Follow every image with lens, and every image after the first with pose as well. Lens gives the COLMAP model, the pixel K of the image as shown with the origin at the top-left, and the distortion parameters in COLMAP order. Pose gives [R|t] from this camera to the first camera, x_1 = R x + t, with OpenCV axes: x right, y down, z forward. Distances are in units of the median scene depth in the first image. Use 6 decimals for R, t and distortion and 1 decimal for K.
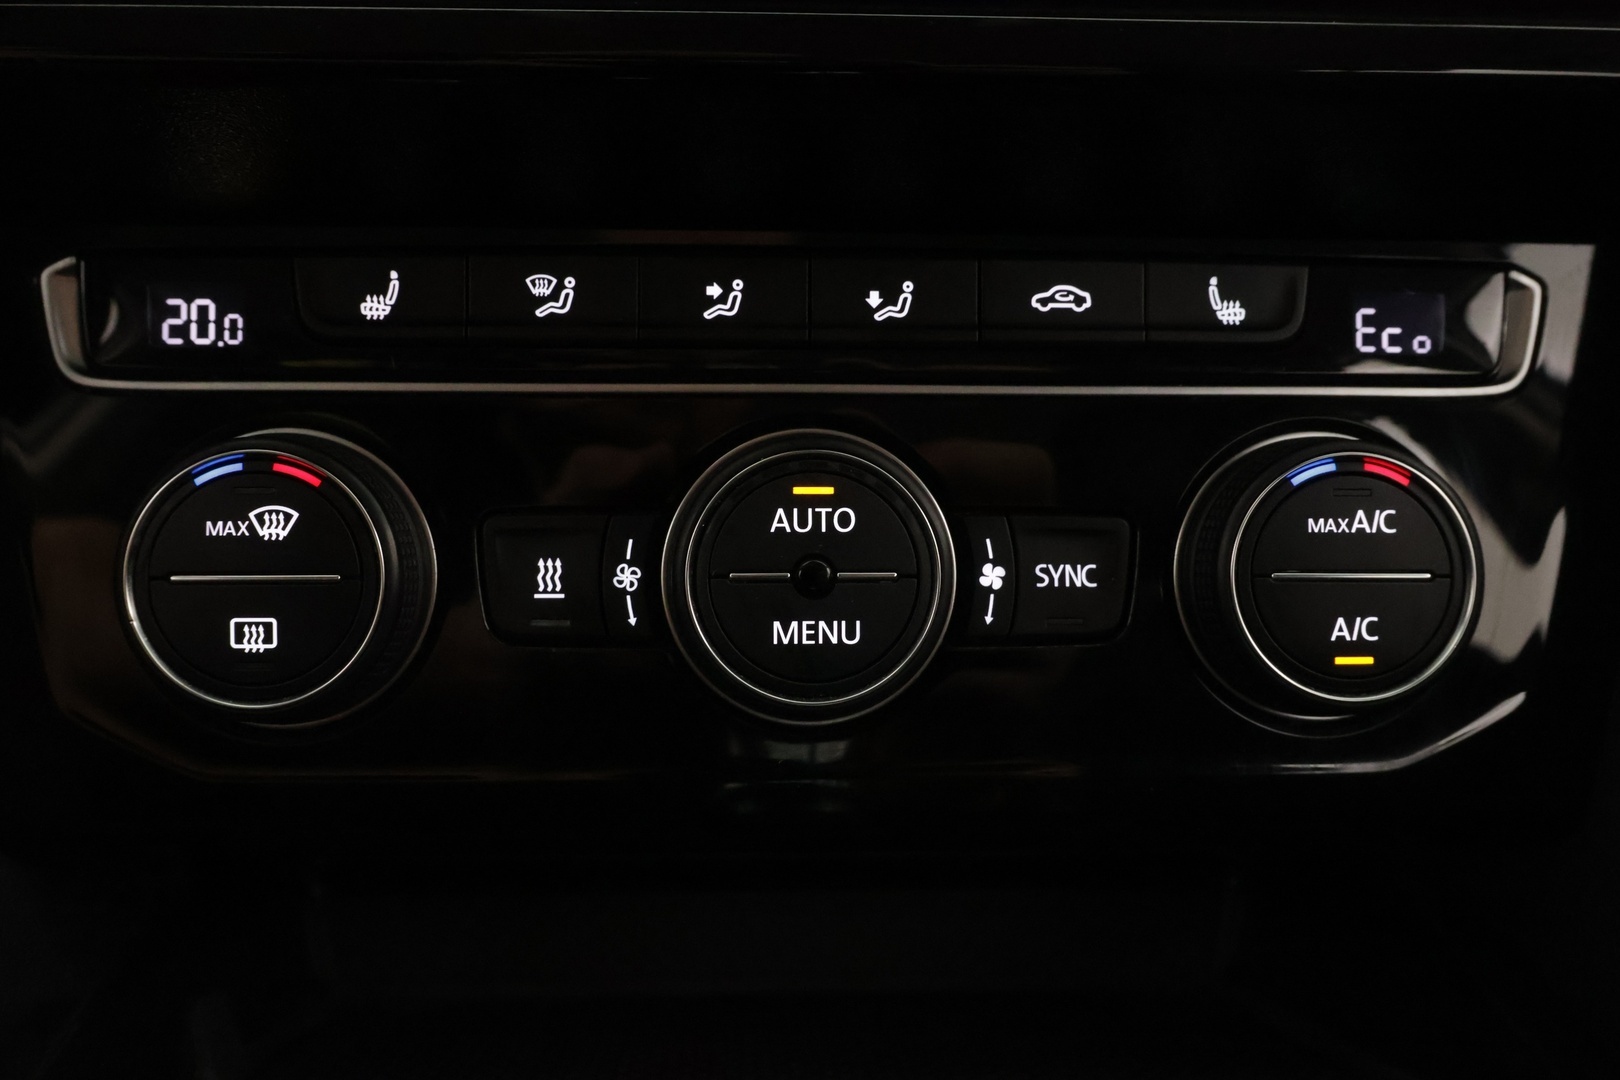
lens RADIAL K [[1339.4, 0, 802.7], [0, 1339.4, 551.6], [0, 0, 1]] dist [-0.037223, 0.032666]
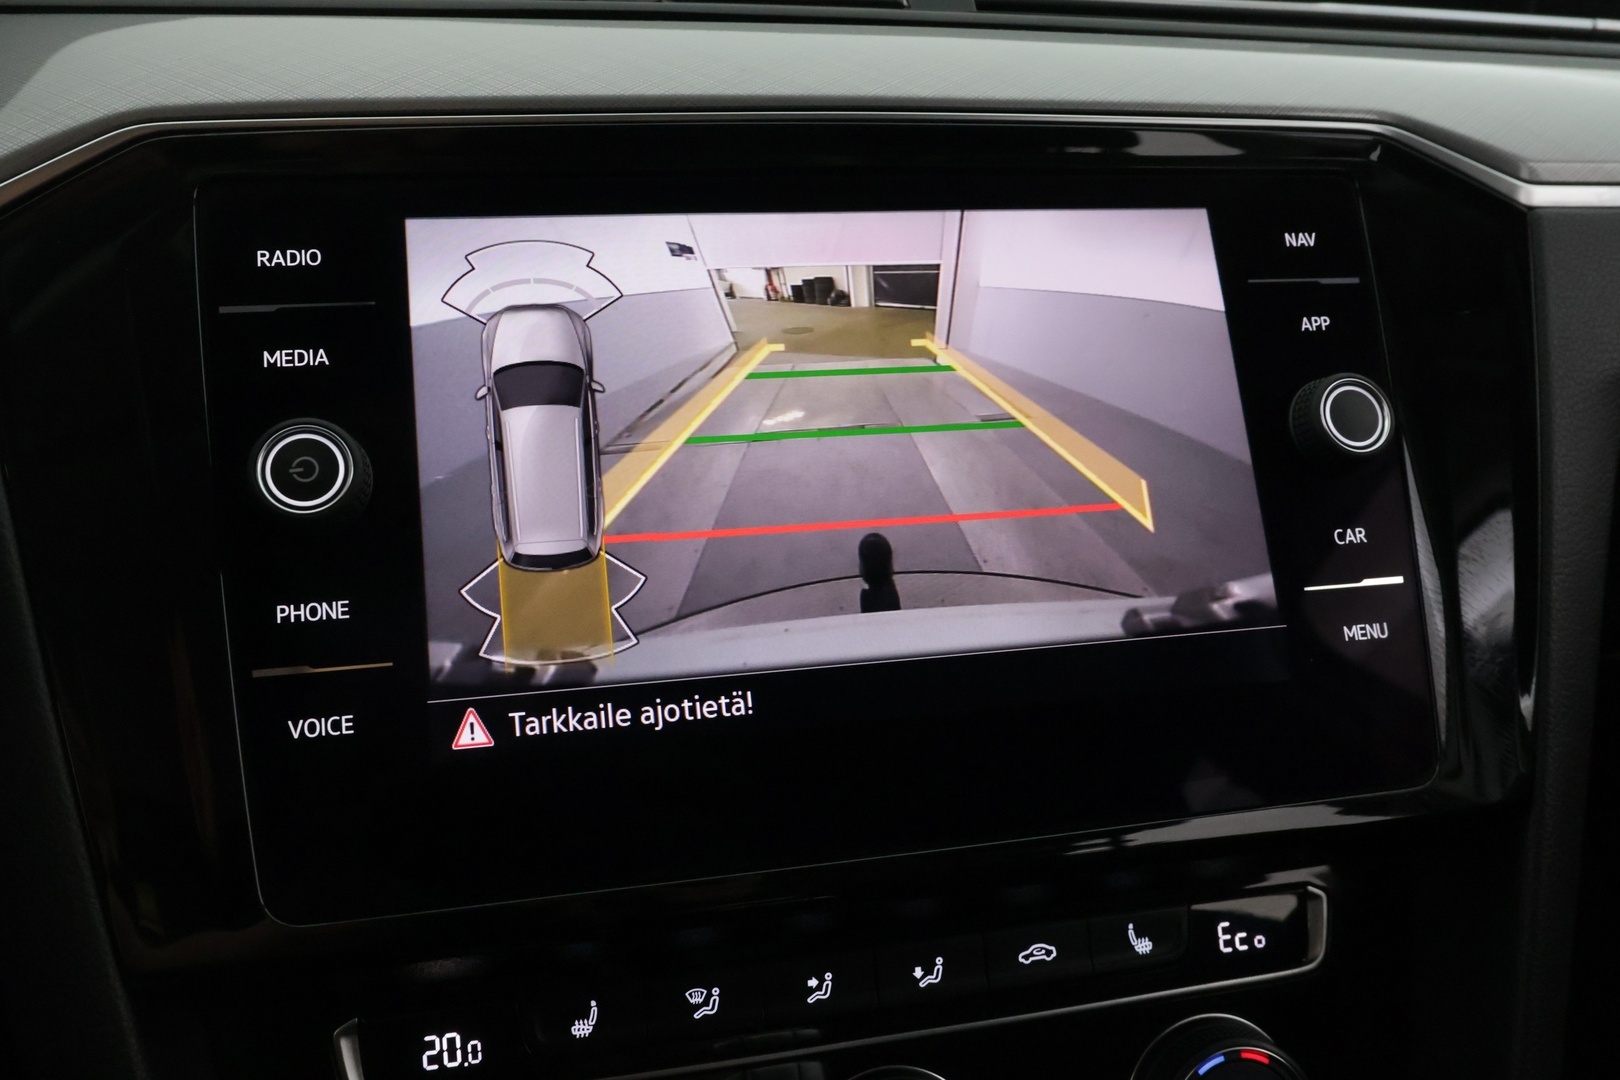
lens RADIAL K [[1339.4, 0, 806.0], [0, 1339.4, 543.3], [0, 0, 1]] dist [-0.037223, 0.032666]
pose [[0.981471, -0.072493, 0.177366, -0.297173], [0.090035, 0.991593, -0.092935, -0.535762], [-0.169138, 0.107182, 0.979747, -0.479864]]
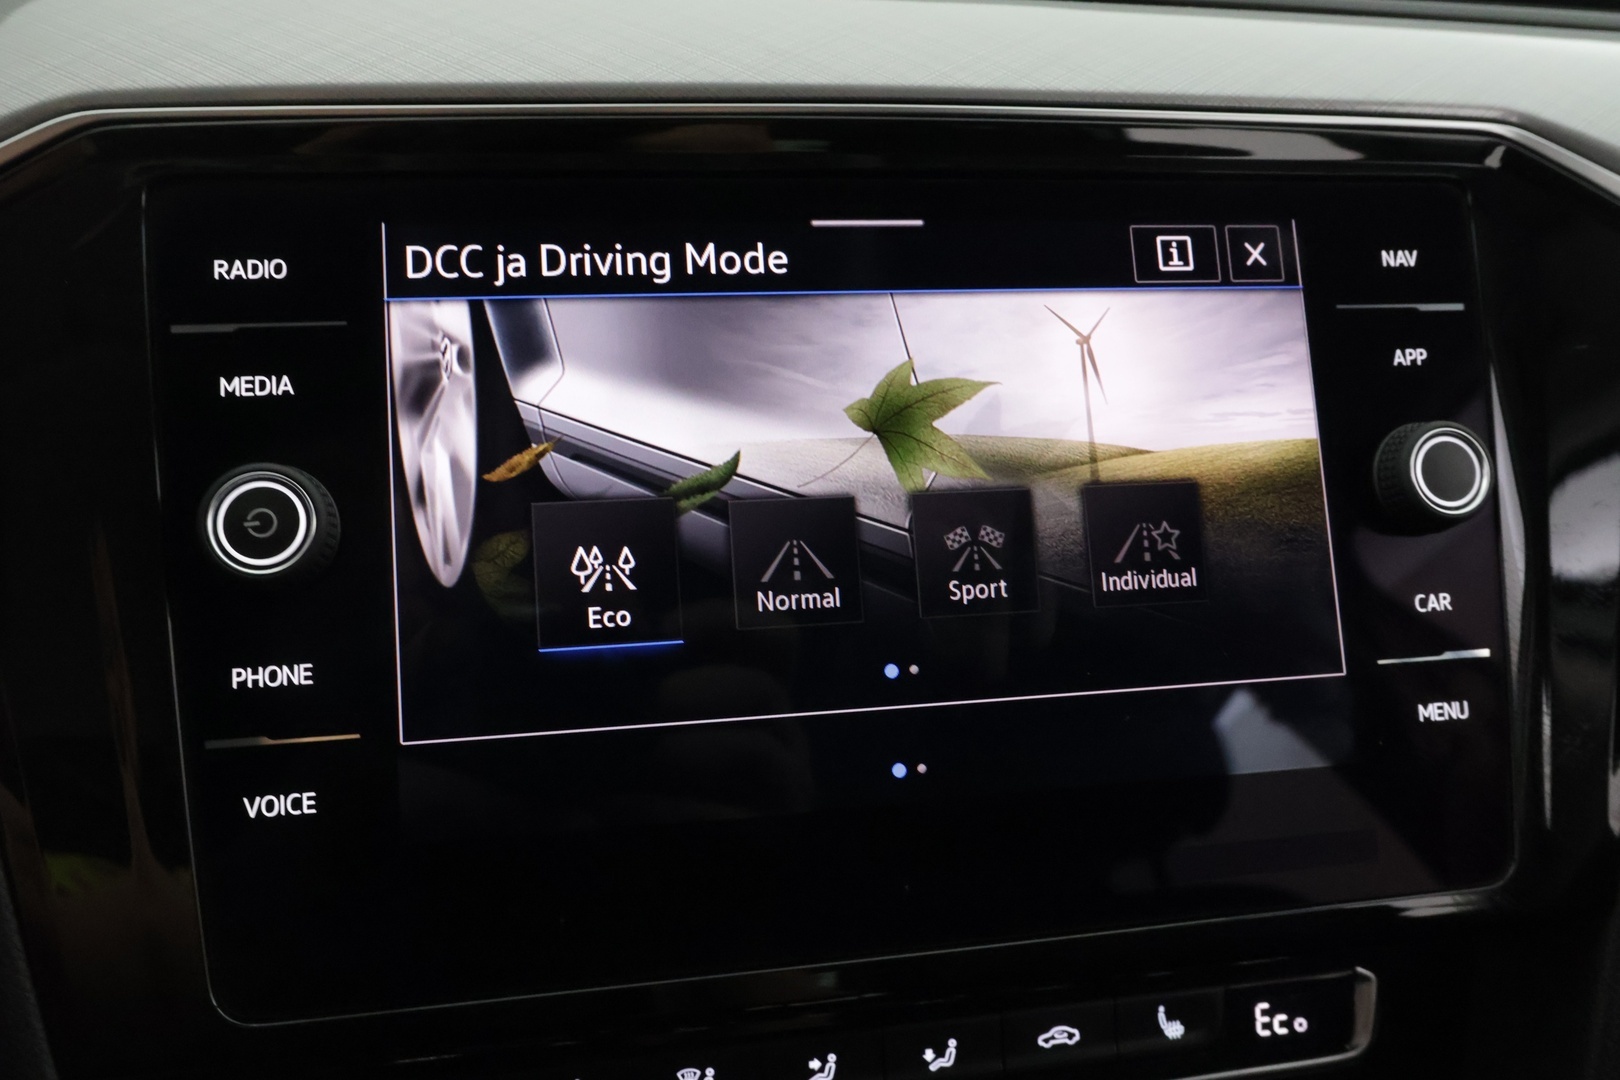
lens RADIAL K [[1339.4, 0, 807.3], [0, 1339.4, 538.7], [0, 0, 1]] dist [-0.037223, 0.032666]
pose [[0.988207, -0.051042, 0.144365, -0.241972], [0.053165, 0.998526, -0.010883, -0.713554], [-0.143597, 0.018430, 0.989465, -0.350148]]
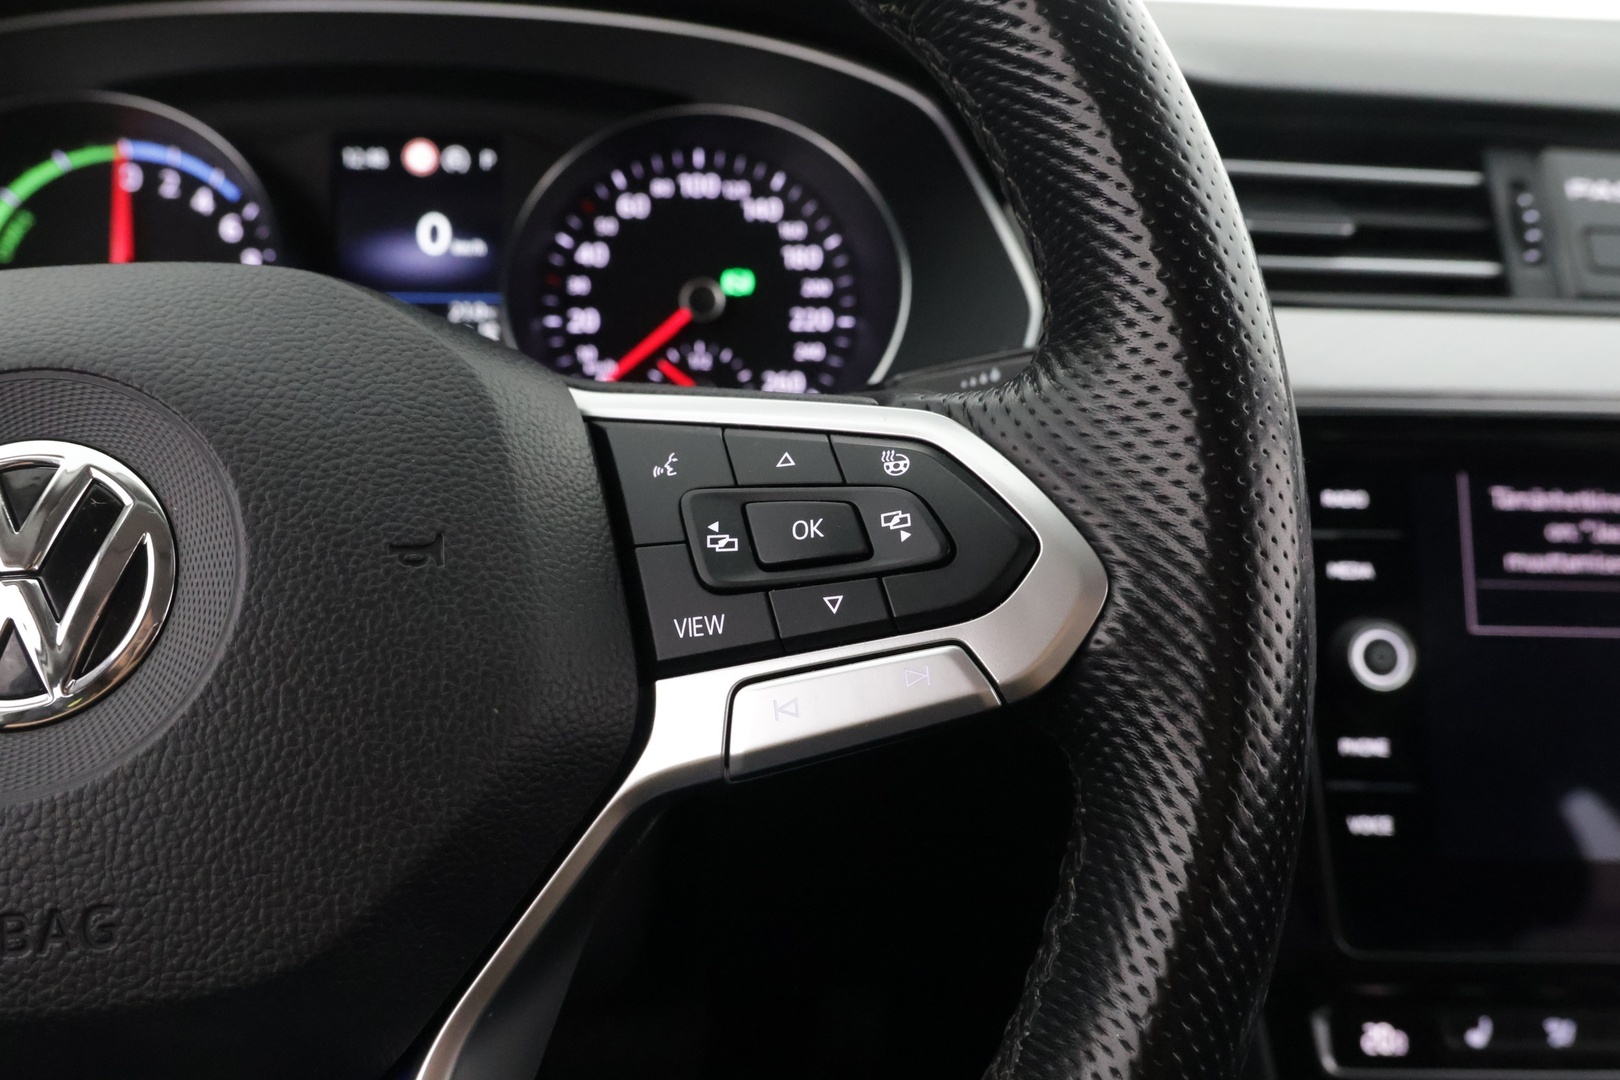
lens RADIAL K [[1339.4, 0, 809.1], [0, 1339.4, 540.2], [0, 0, 1]] dist [-0.037223, 0.032666]
pose [[0.999865, 0.015995, -0.003758, -1.338818], [-0.016171, 0.998483, -0.052632, -0.816132], [0.002911, 0.052686, 0.998607, -1.073198]]
